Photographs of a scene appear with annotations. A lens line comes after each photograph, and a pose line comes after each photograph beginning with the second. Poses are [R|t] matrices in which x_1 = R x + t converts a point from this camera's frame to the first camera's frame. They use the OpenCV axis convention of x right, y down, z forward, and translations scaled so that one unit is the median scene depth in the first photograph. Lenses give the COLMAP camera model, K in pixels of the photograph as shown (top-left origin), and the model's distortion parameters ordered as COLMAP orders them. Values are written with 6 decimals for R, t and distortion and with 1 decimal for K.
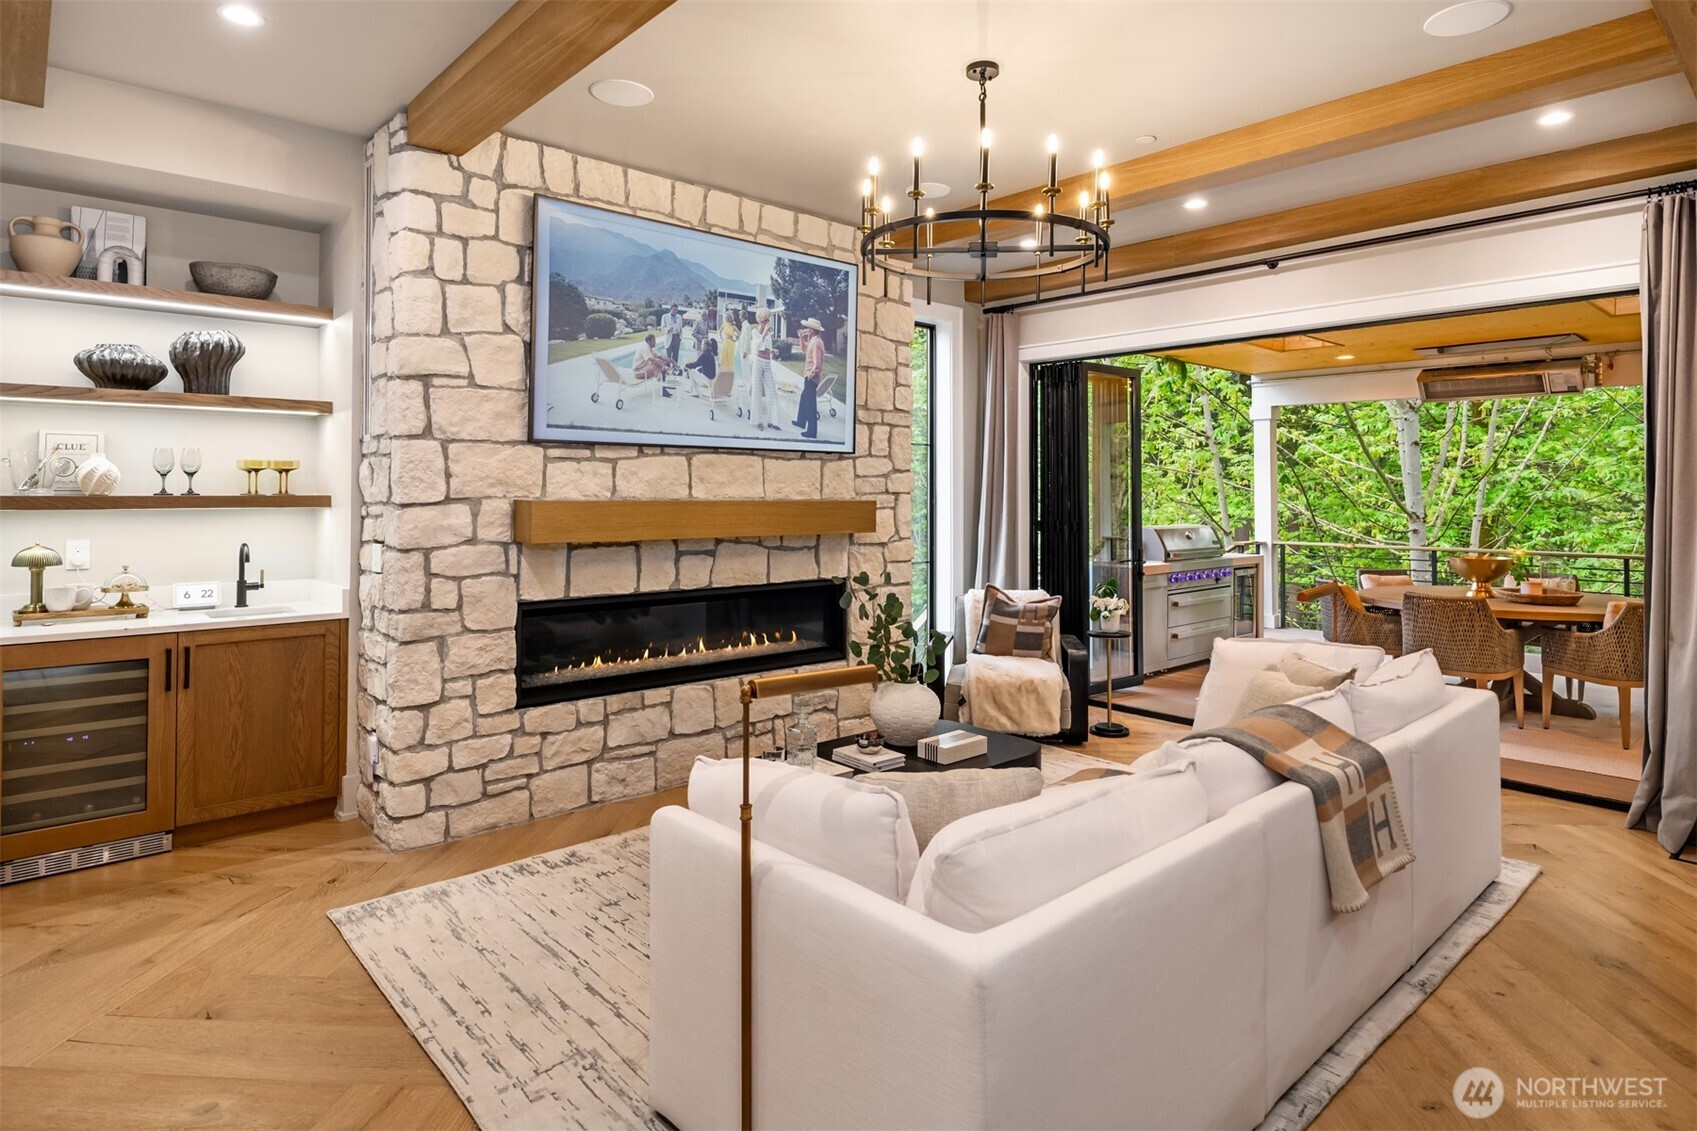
lens RADIAL K [[926.1, 0, 844.5], [0, 926.1, 484.2], [0, 0, 1]] dist [-0.001146, 0.000288]
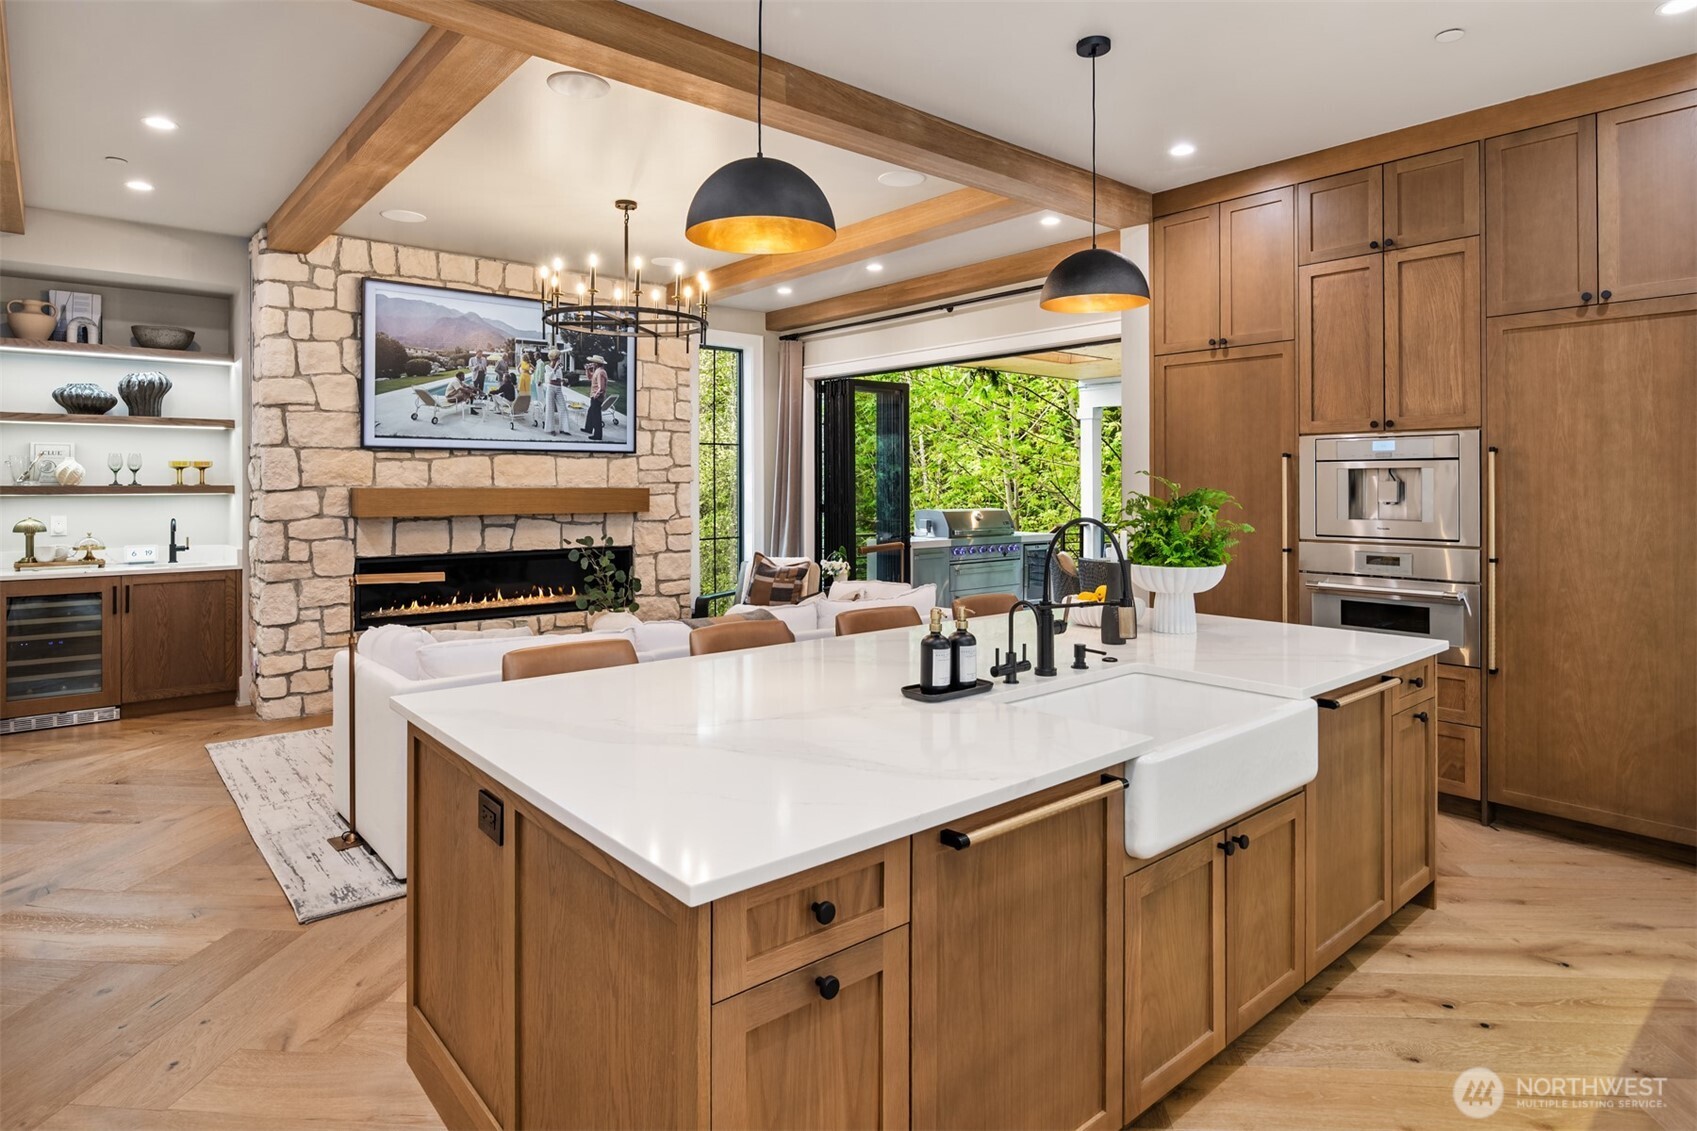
lens RADIAL K [[926.1, 0, 852.3], [0, 926.1, 493.3], [0, 0, 1]] dist [-0.001146, 0.000288]
pose [[0.999684, -0.003424, -0.024905, 0.463586], [0.003894, 0.999815, 0.018846, 0.001306], [0.024836, -0.018937, 0.999512, -0.434471]]
